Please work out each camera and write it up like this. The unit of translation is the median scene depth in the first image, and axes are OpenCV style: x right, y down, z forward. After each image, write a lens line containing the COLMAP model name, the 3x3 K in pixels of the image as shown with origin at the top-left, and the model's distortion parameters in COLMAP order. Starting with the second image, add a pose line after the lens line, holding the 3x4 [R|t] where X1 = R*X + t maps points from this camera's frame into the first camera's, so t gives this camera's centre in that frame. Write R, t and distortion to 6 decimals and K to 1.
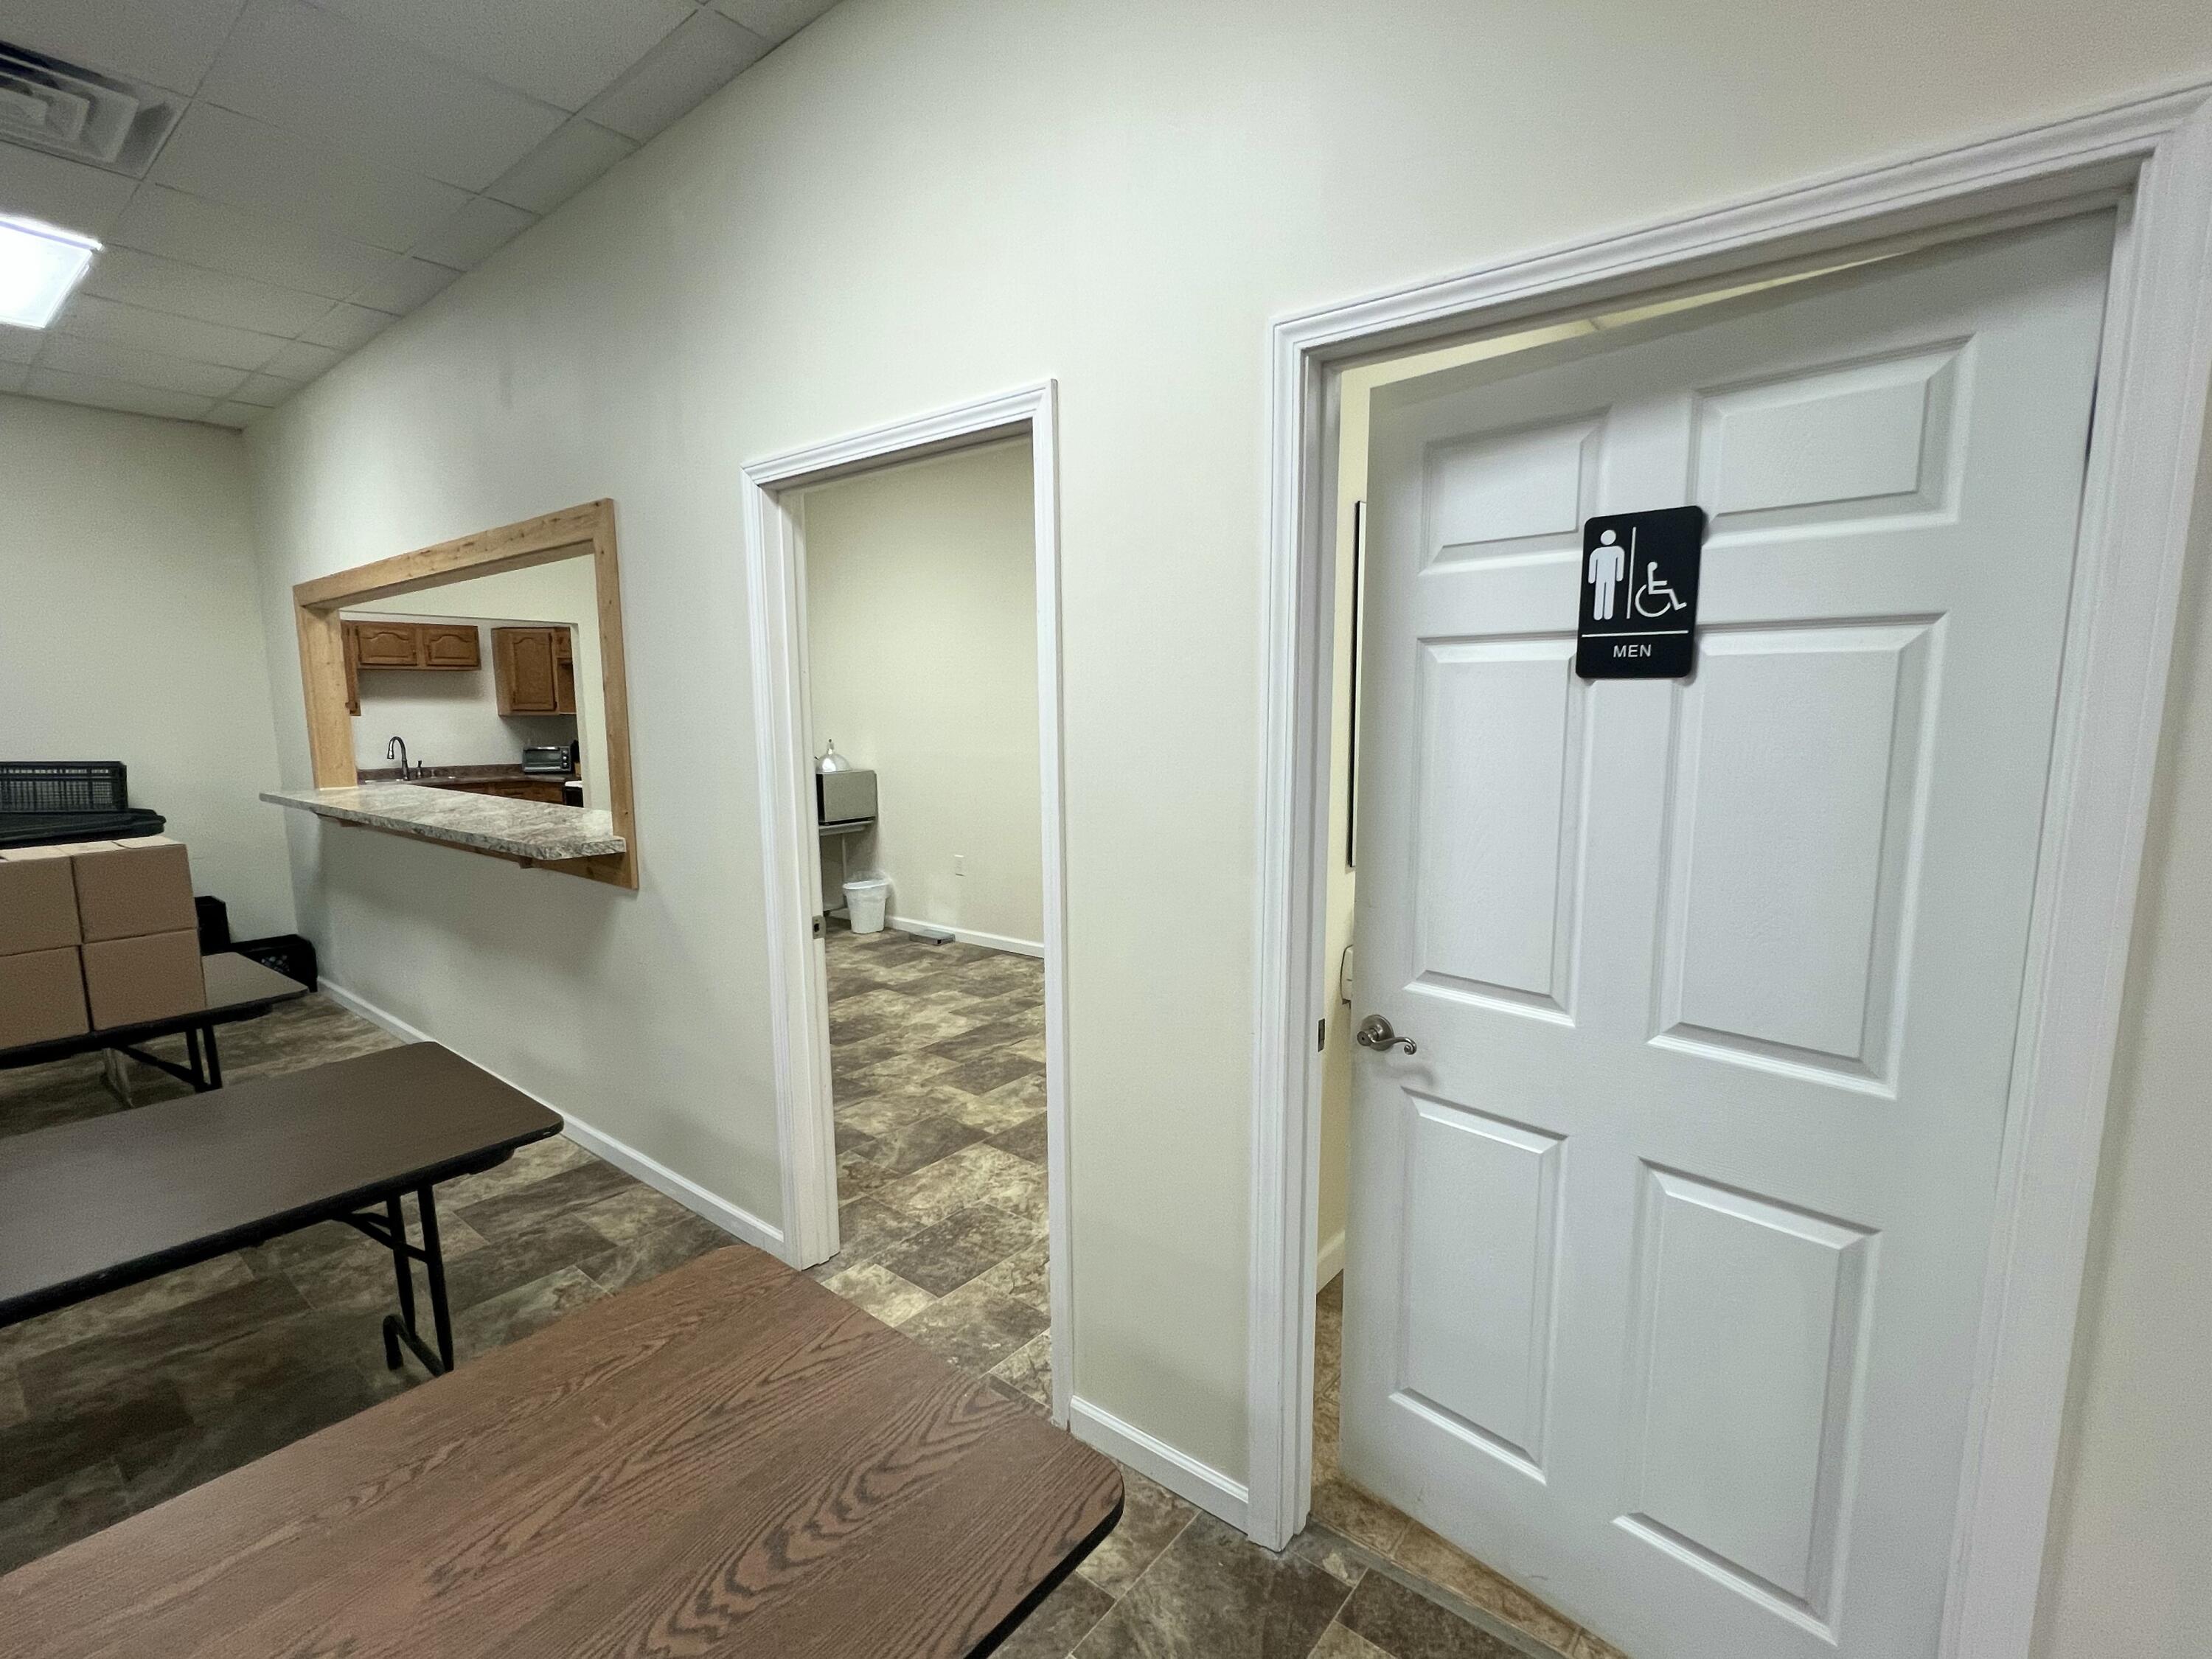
lens RADIAL K [[1012.4, 0, 1096.8], [0, 1012.4, 825.8], [0, 0, 1]] dist [0.001339, 0.000683]
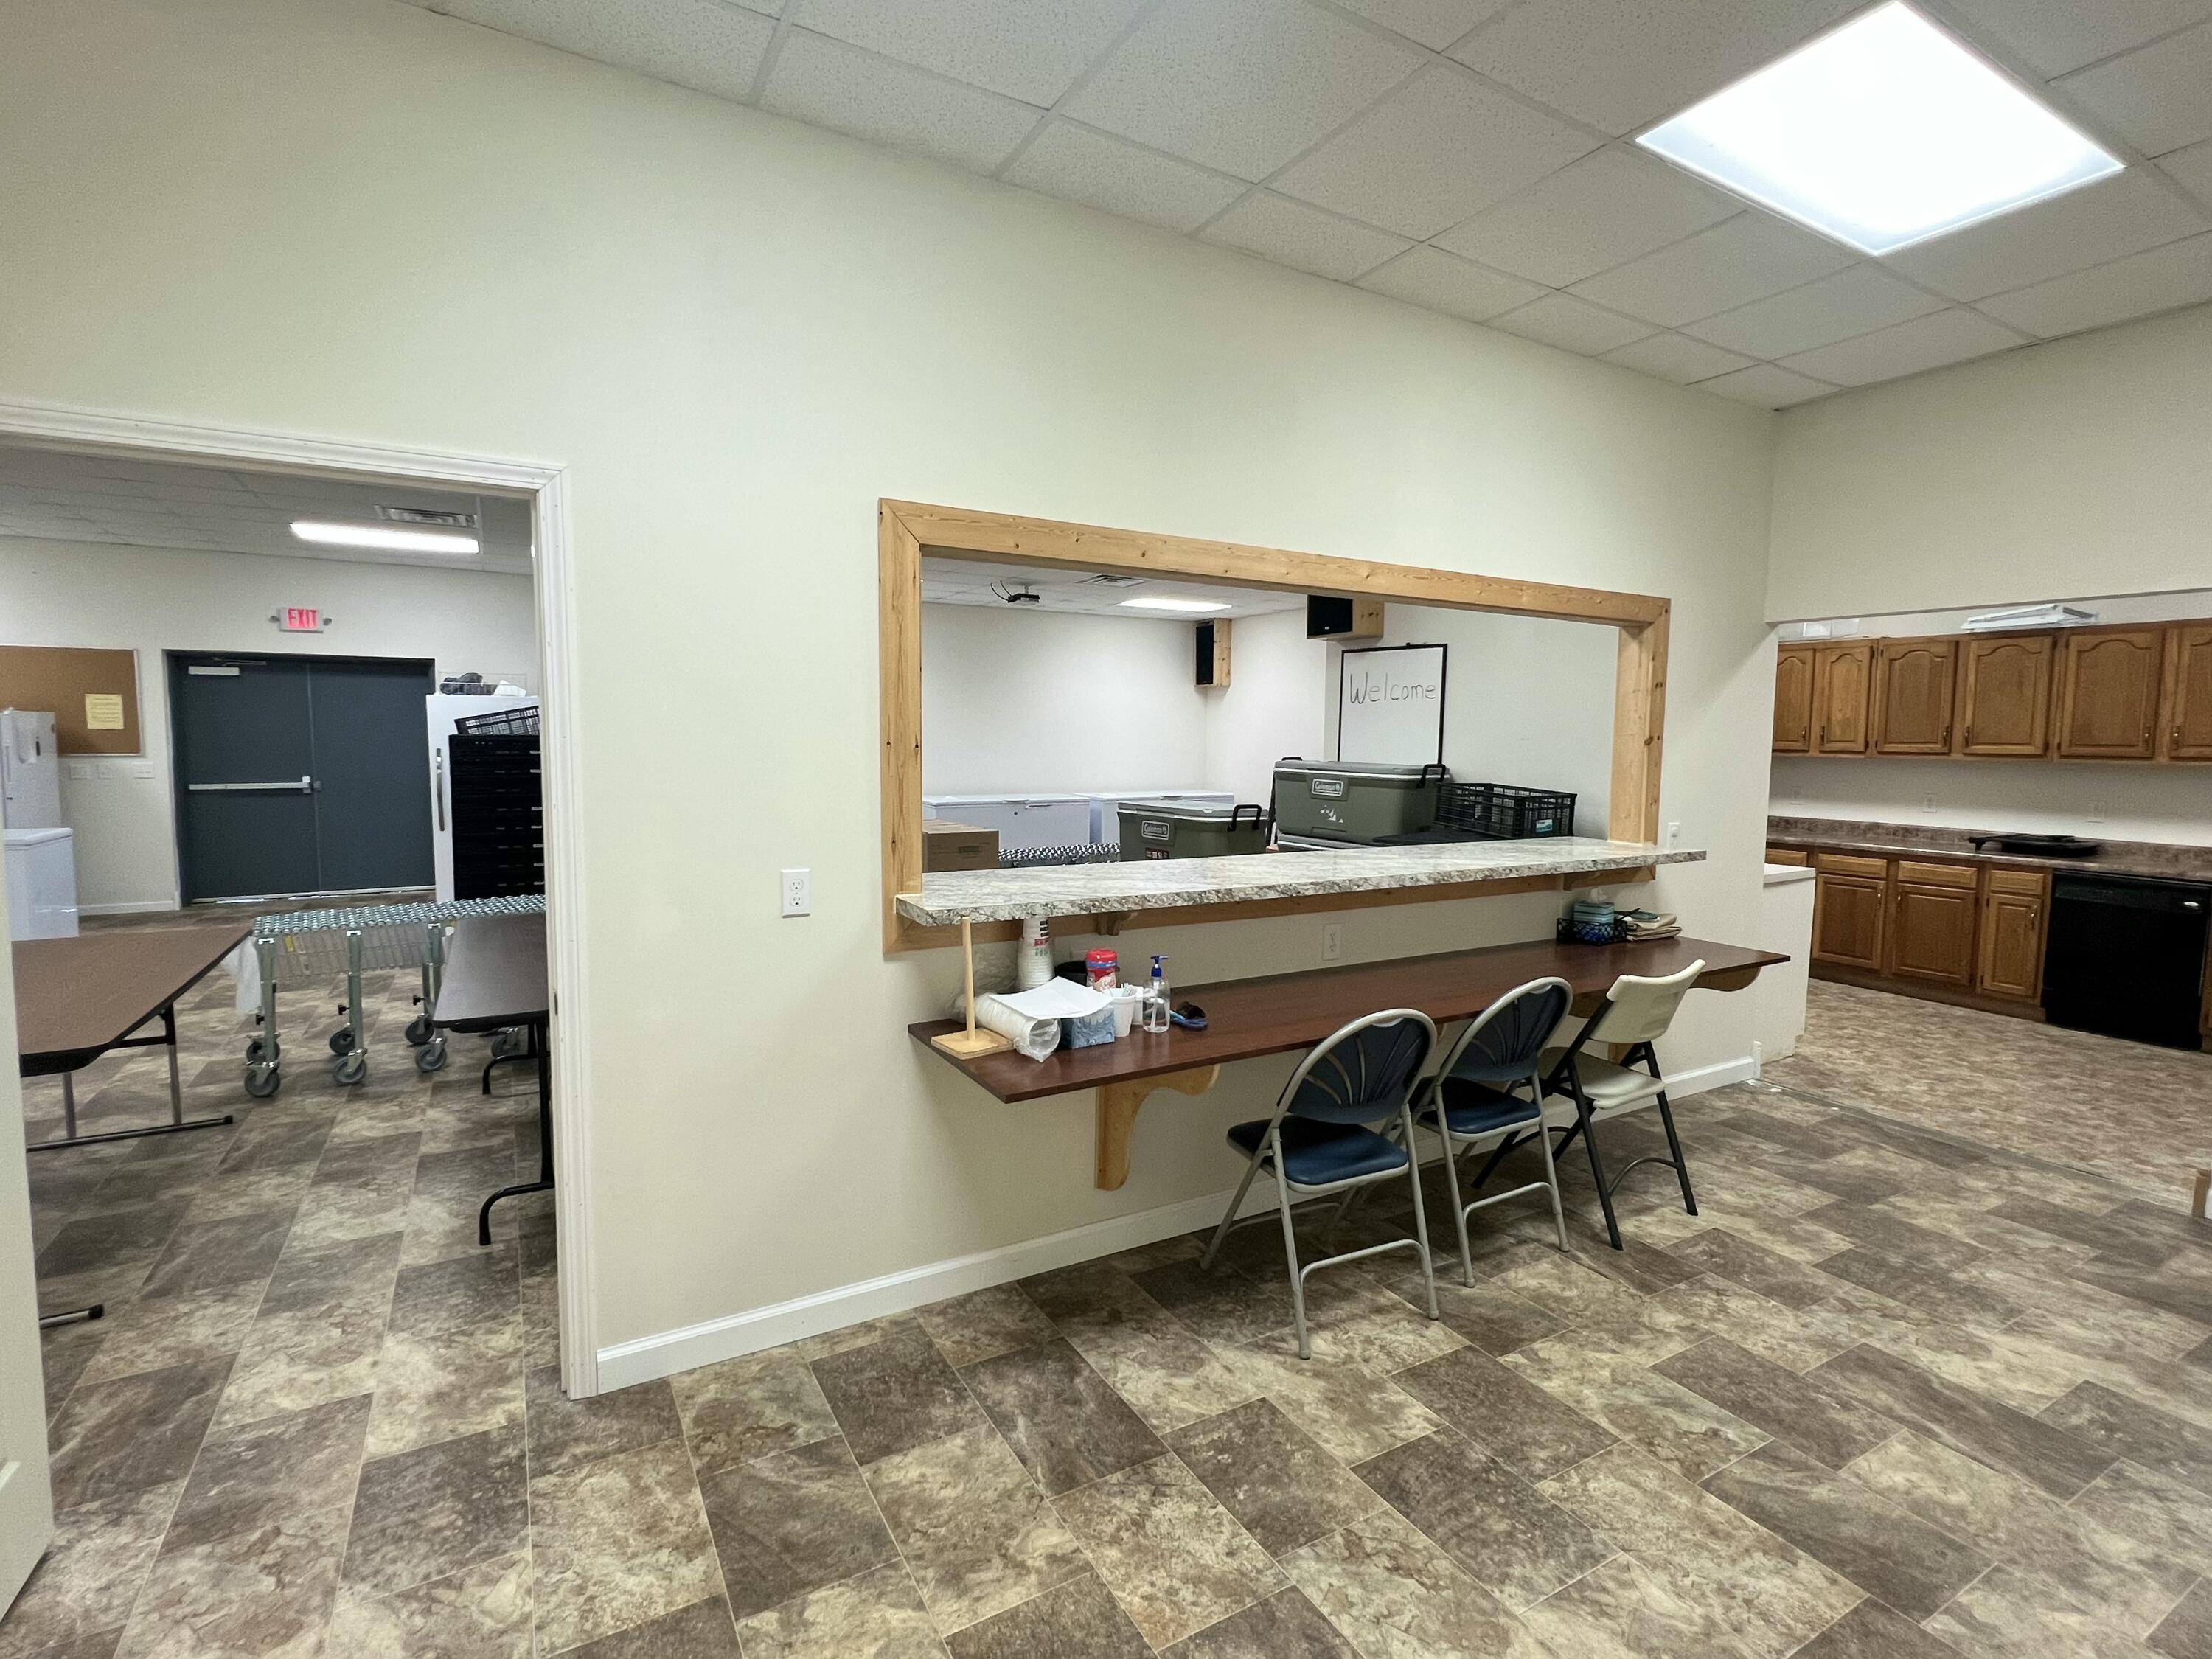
lens RADIAL K [[1045.1, 0, 1106.0], [0, 1045.1, 829.5], [0, 0, 1]] dist [-0.001972, -0.000263]
pose [[-0.345244, 0.091900, -0.934003, 0.180448], [-0.124006, 0.982002, 0.142460, -0.110348], [0.930285, 0.165005, -0.327634, 0.832150]]
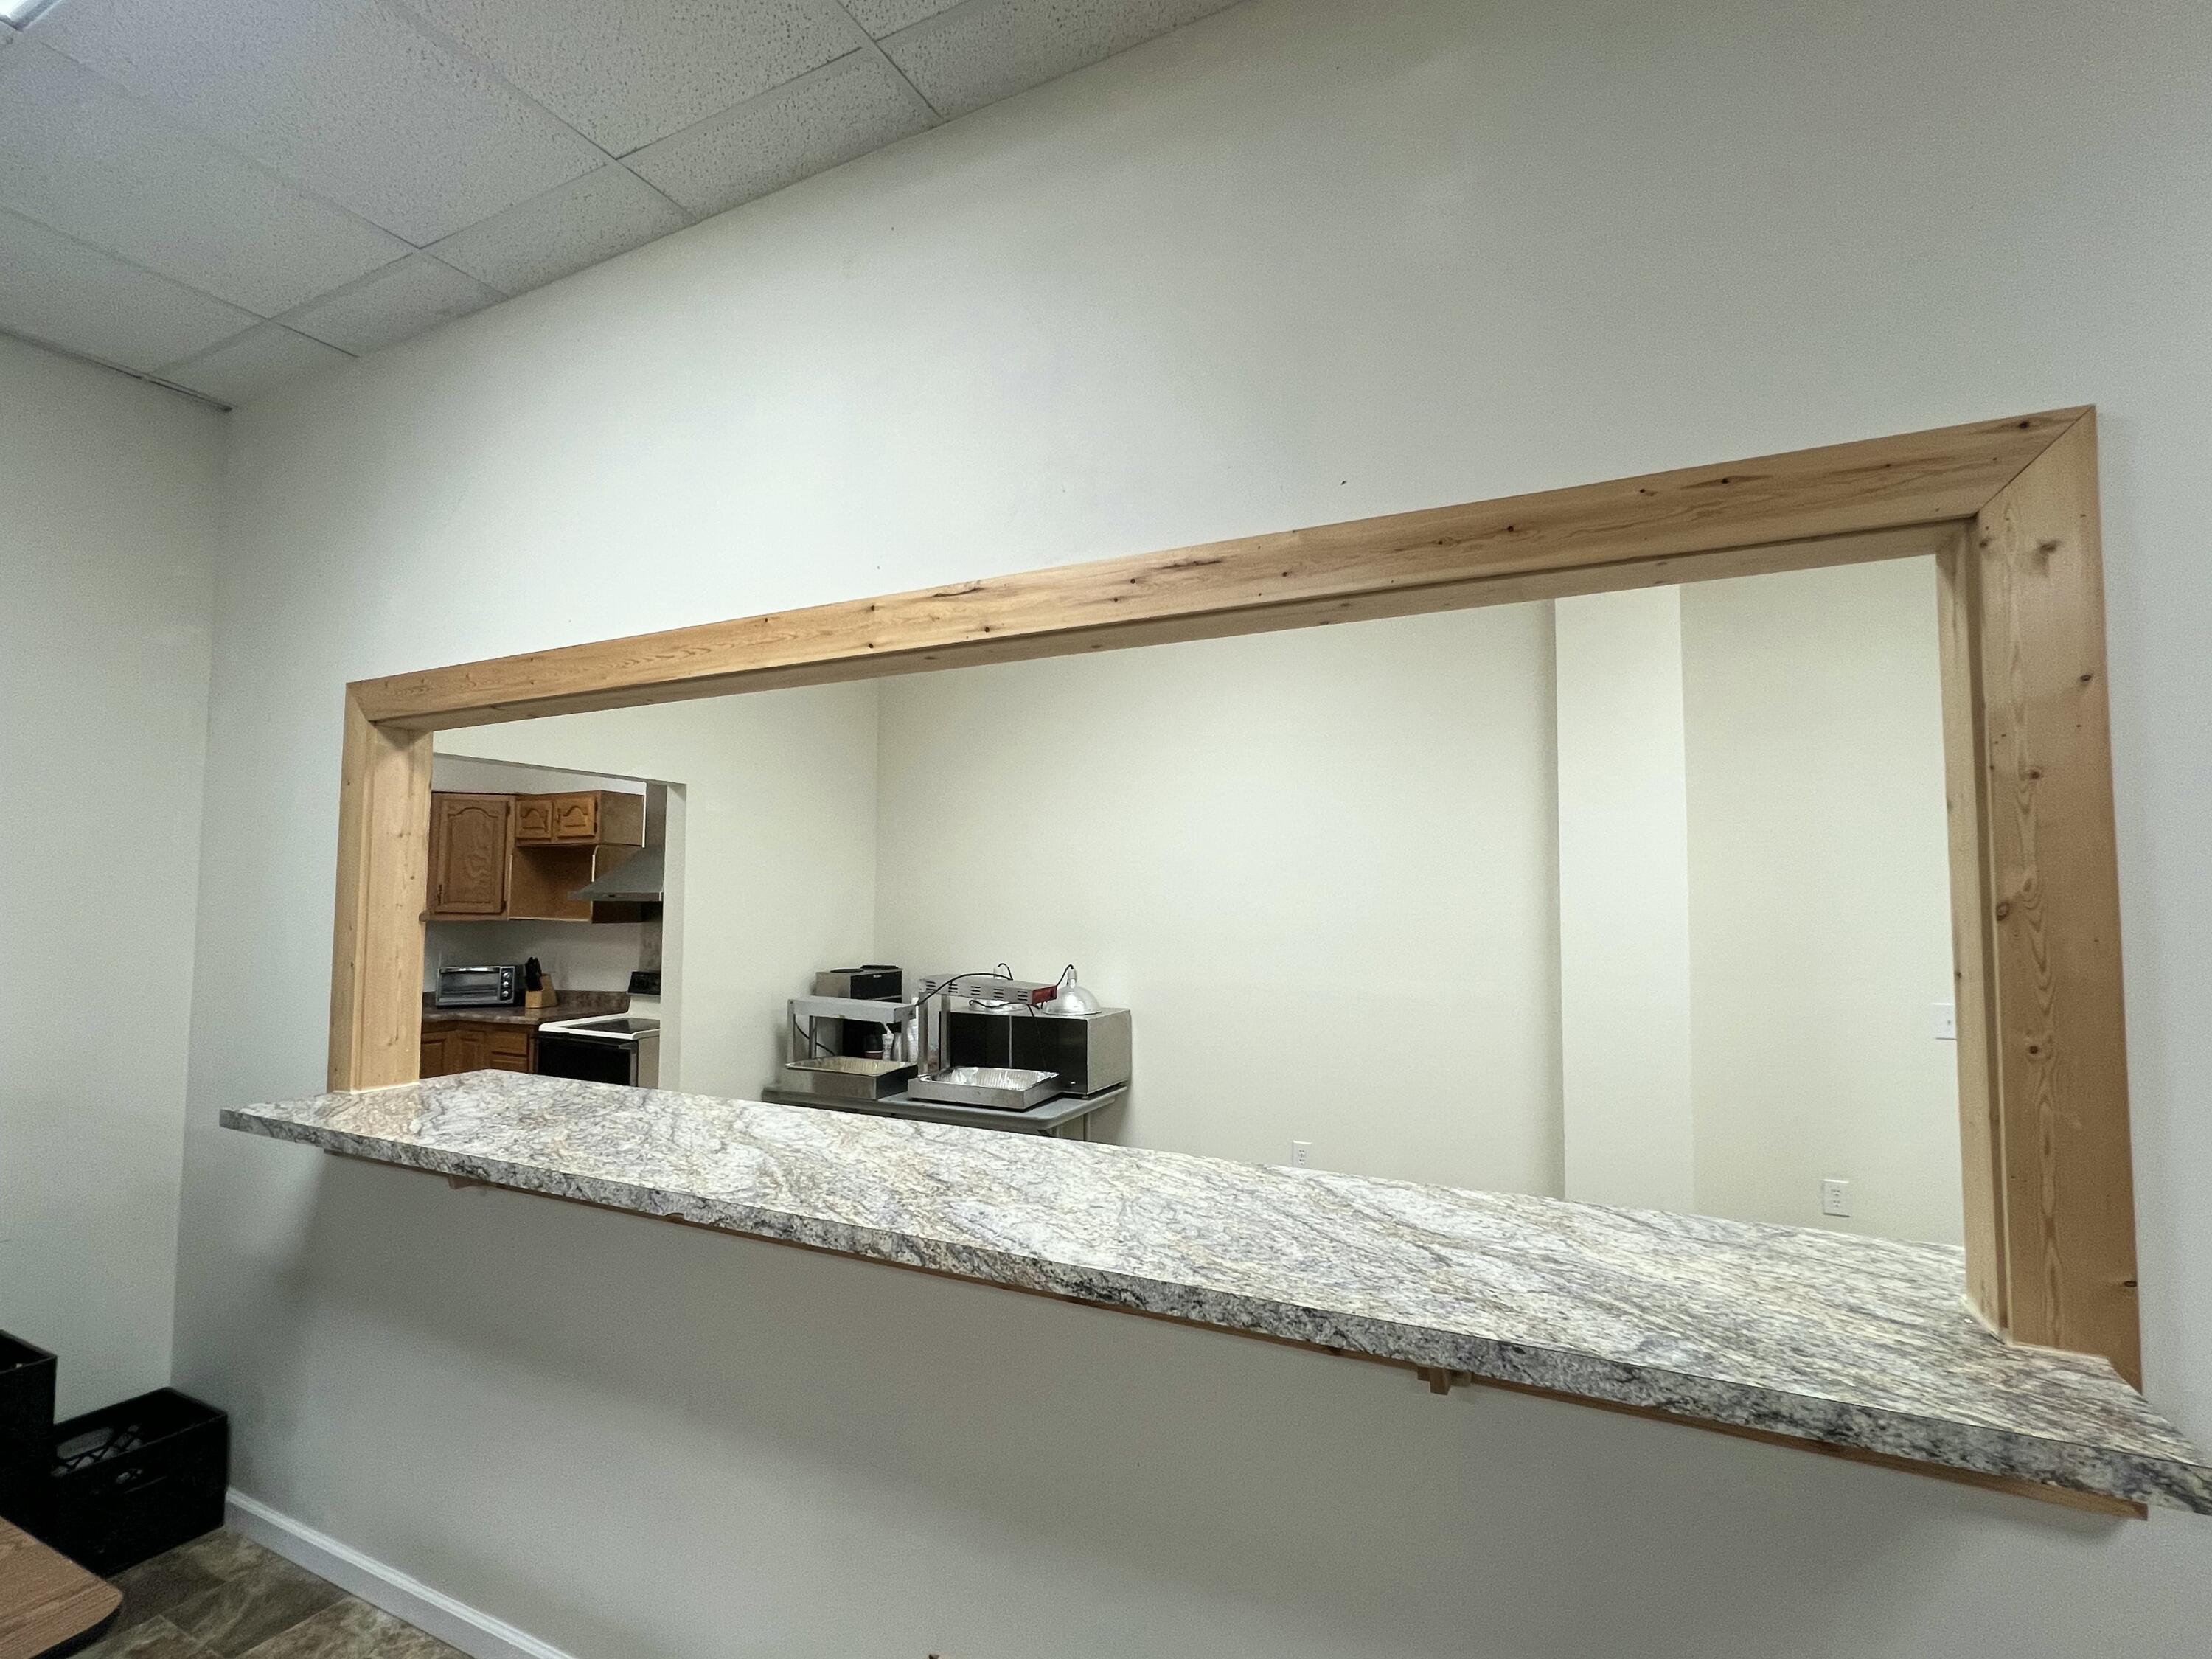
lens RADIAL K [[1029.0, 0, 1106.0], [0, 1029.0, 829.5], [0, 0, 1]] dist [0.000085, -0.000085]
pose [[0.975114, 0.024843, 0.220310, -0.489525], [0.016925, 0.982461, -0.185698, -0.057485], [-0.221059, 0.184806, 0.957591, 0.400952]]
